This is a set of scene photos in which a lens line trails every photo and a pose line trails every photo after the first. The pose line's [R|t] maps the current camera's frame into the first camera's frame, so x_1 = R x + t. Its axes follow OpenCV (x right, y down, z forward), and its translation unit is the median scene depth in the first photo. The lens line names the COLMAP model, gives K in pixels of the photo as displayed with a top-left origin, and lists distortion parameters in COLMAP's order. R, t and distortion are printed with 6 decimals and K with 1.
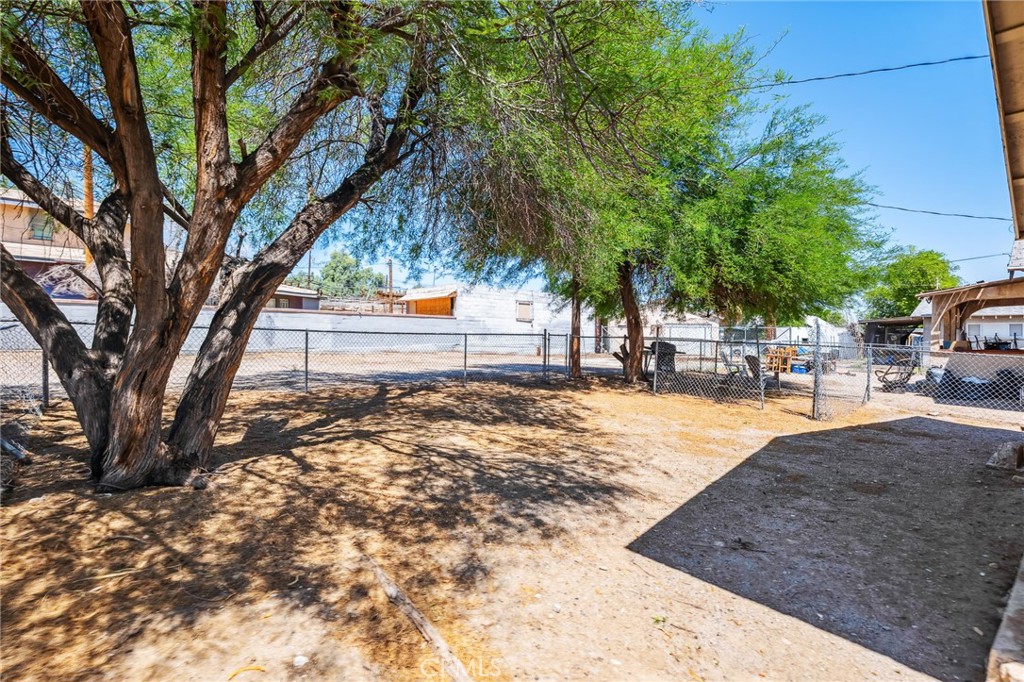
lens RADIAL K [[491.8, 0, 512.0], [0, 491.8, 338.9], [0, 0, 1]] dist [-0.000933, 0.000460]
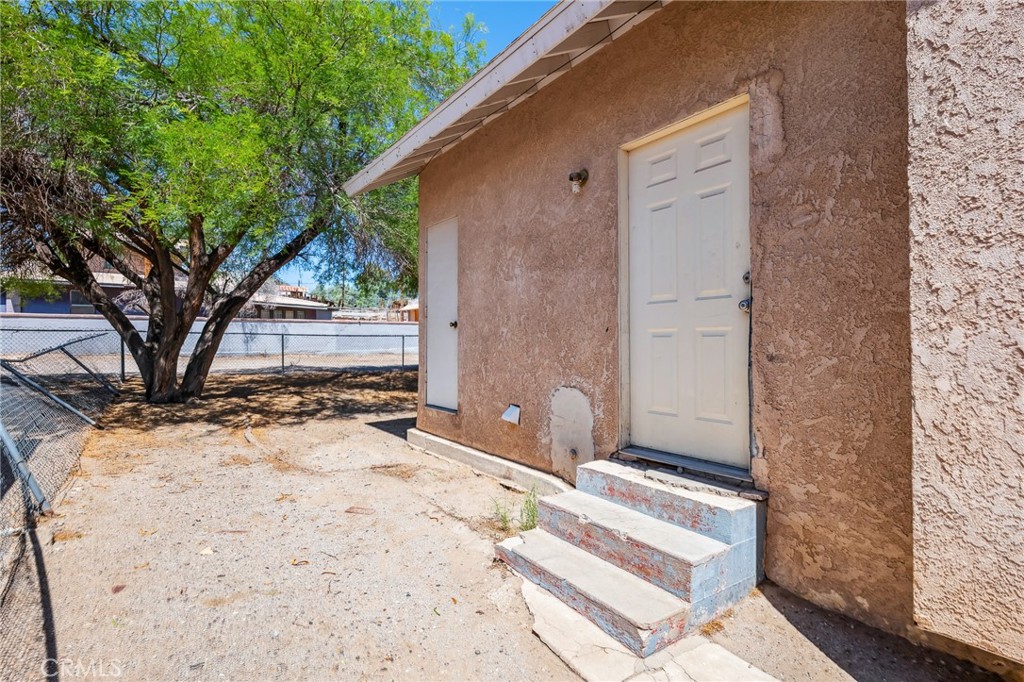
lens RADIAL K [[491.8, 0, 511.8], [0, 491.8, 342.1], [0, 0, 1]] dist [-0.000933, 0.000460]
pose [[0.996899, -0.014975, -0.077260, 0.785129], [0.014591, 0.999878, -0.005523, 0.049811], [0.077333, 0.004378, 0.996996, -0.884637]]
